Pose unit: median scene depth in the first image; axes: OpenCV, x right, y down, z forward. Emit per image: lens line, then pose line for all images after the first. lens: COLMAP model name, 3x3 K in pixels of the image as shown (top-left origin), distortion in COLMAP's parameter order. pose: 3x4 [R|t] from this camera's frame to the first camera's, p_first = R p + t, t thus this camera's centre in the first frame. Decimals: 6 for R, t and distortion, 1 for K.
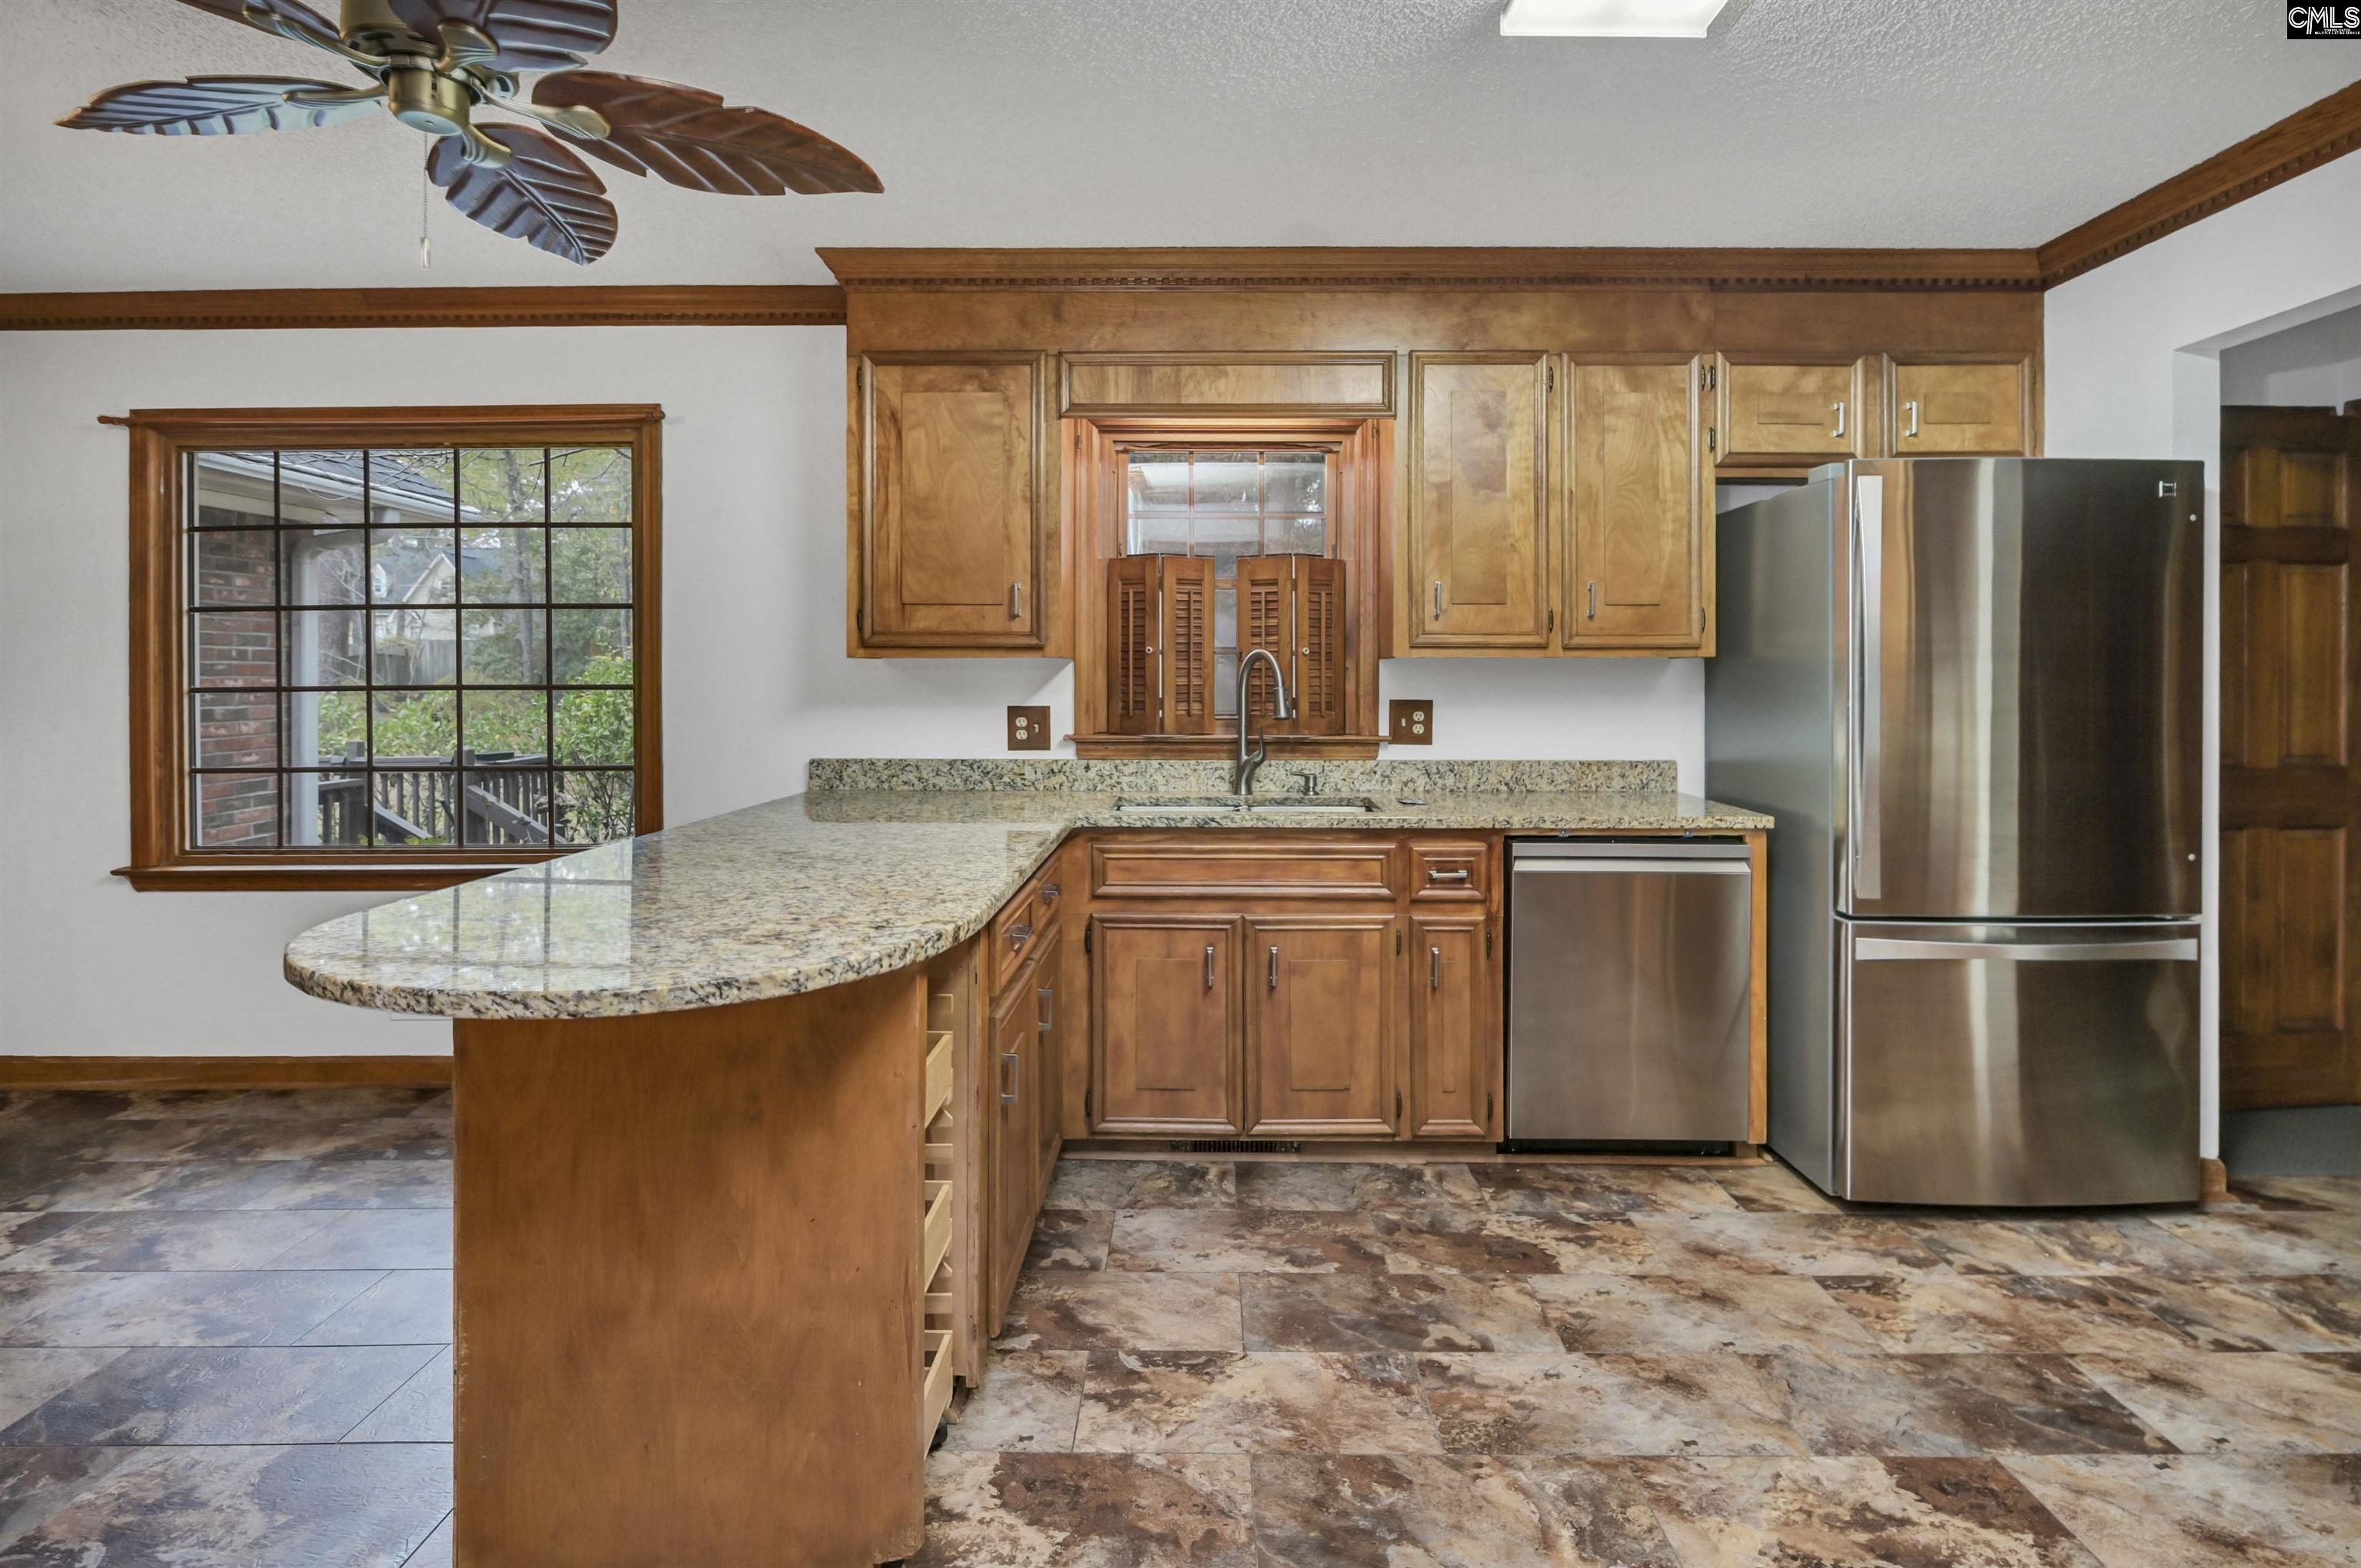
lens RADIAL K [[1200.6, 0, 1185.5], [0, 1200.6, 697.7], [0, 0, 1]] dist [-0.000188, -0.000200]
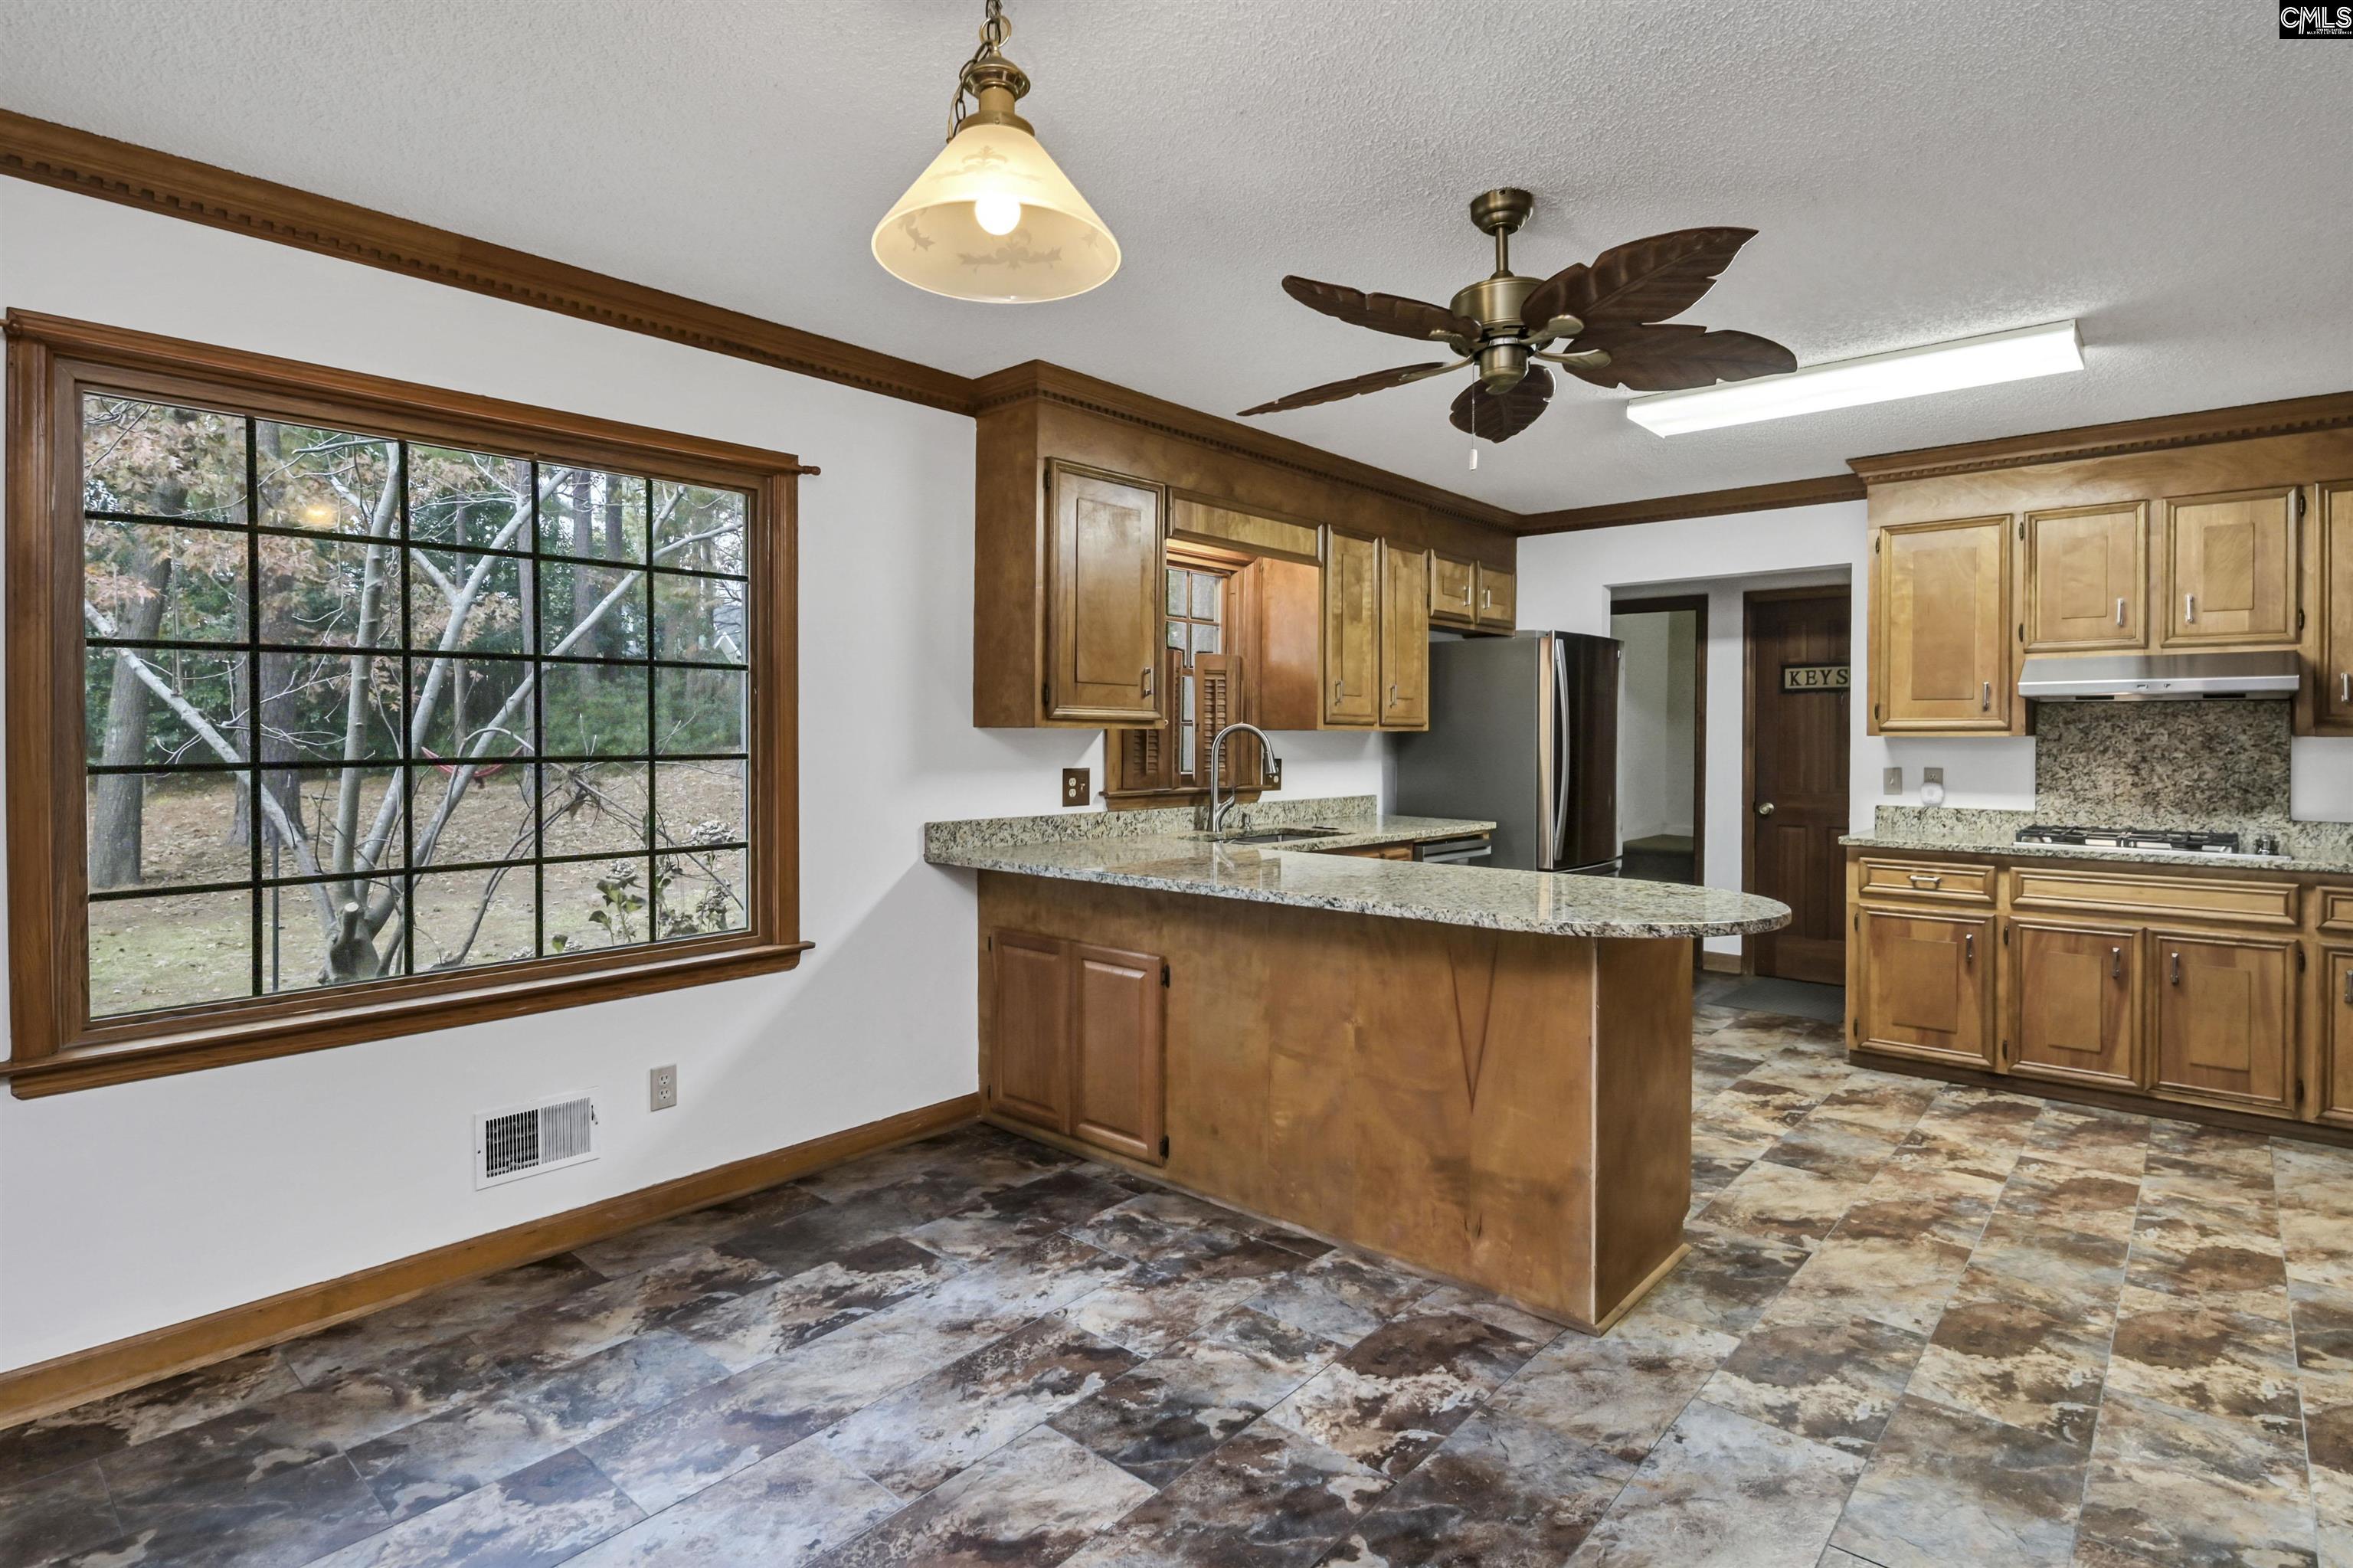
lens RADIAL K [[1181.7, 0, 1179.1], [0, 1181.7, 757.7], [0, 0, 1]] dist [-0.000783, 0.000039]
pose [[0.658775, -0.011888, 0.752246, -0.942033], [0.008415, 0.999929, 0.008433, -0.012465], [-0.752293, 0.000775, 0.658828, 0.162496]]
